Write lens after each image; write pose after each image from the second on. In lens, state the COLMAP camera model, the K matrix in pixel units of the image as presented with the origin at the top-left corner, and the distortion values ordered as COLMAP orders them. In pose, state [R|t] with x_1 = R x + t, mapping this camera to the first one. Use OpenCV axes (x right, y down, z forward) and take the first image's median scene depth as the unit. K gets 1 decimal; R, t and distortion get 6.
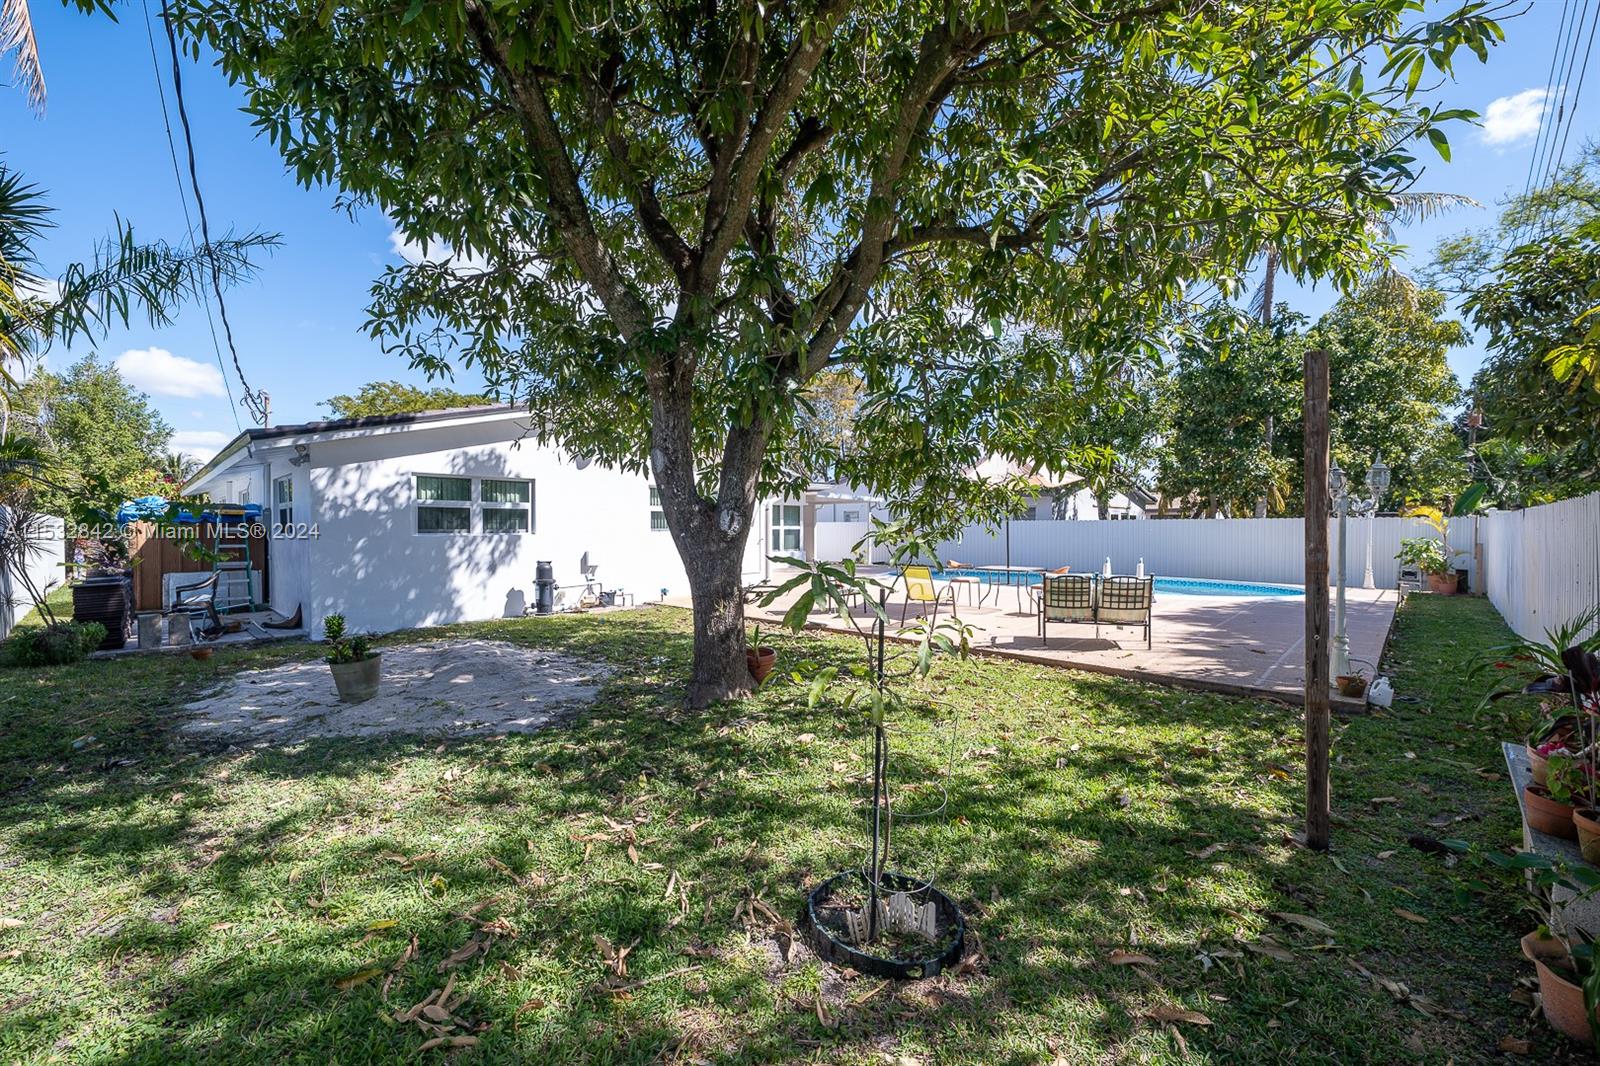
lens RADIAL K [[634.4, 0, 800.0], [0, 634.4, 533.0], [0, 0, 1]] dist [-0.000955, -0.000162]
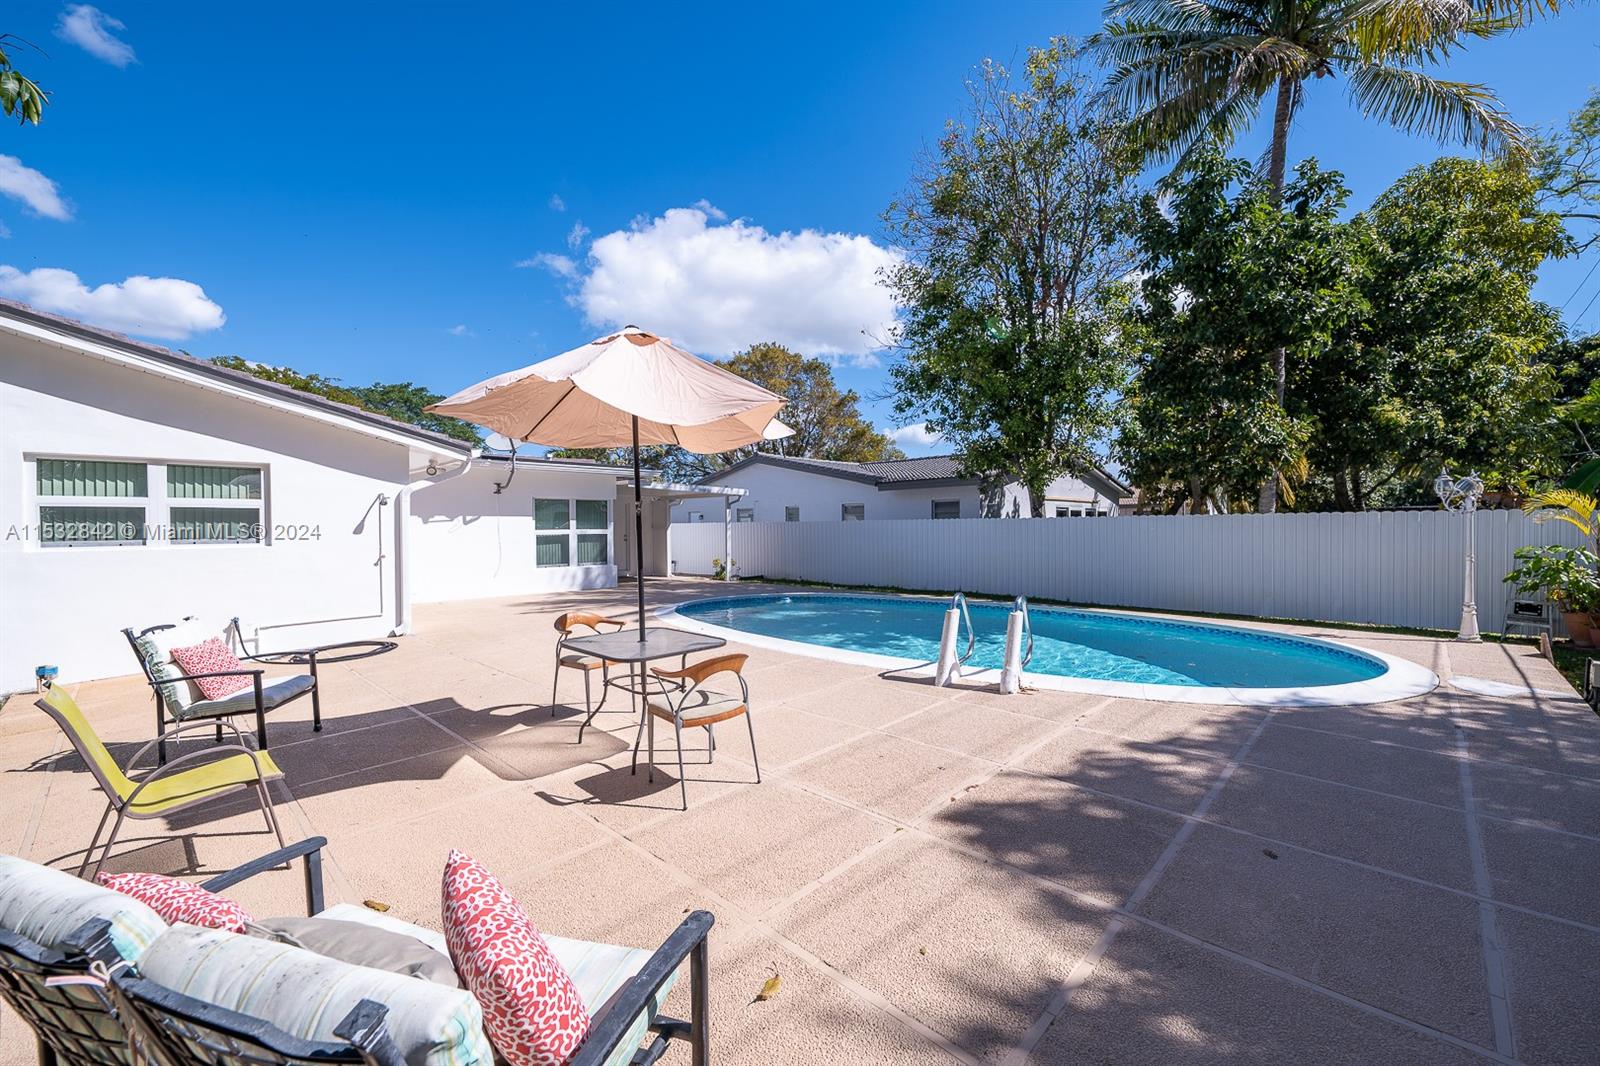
lens RADIAL K [[641.0, 0, 800.0], [0, 641.0, 533.0], [0, 0, 1]] dist [0.002520, 0.000344]
pose [[0.999946, -0.006830, 0.007885, 0.236301], [0.006817, 0.999975, 0.001619, -0.007533], [-0.007896, -0.001566, 0.999968, 0.337478]]
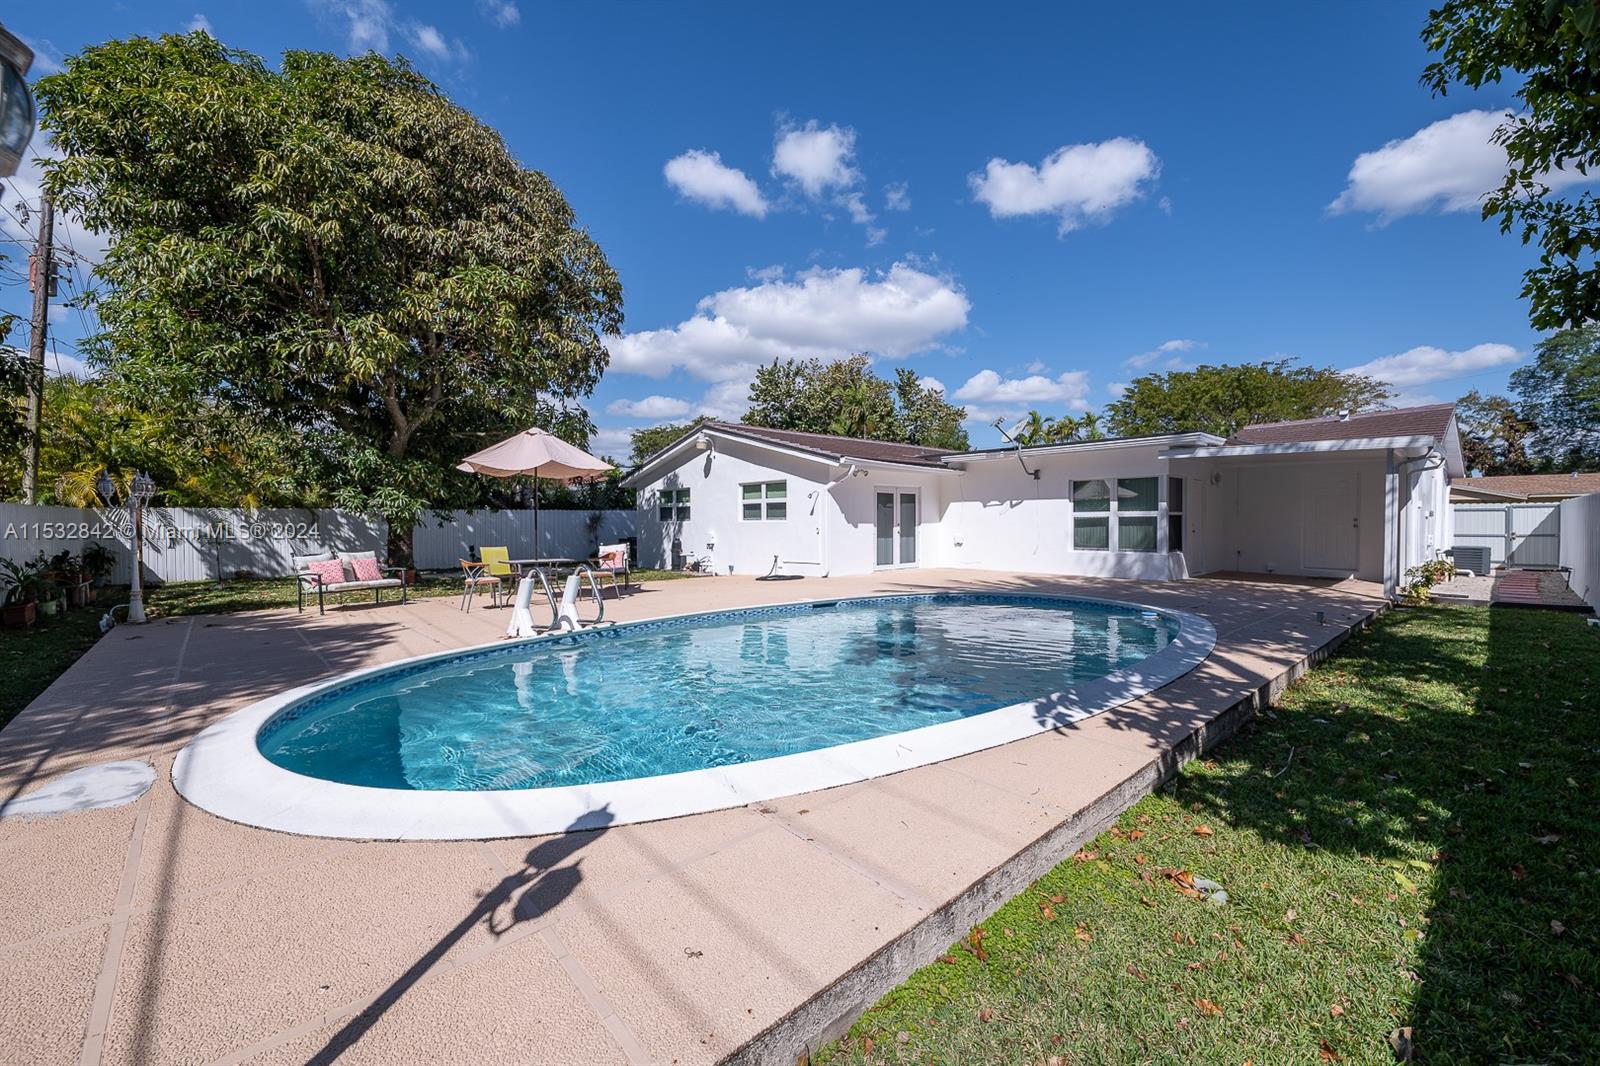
lens RADIAL K [[641.0, 0, 800.0], [0, 641.0, 533.0], [0, 0, 1]] dist [0.002520, 0.000344]
pose [[-0.065378, 0.018437, -0.997690, 0.697726], [-0.002880, 0.999822, 0.018665, -0.000971], [0.997856, 0.004093, -0.065314, 0.815028]]
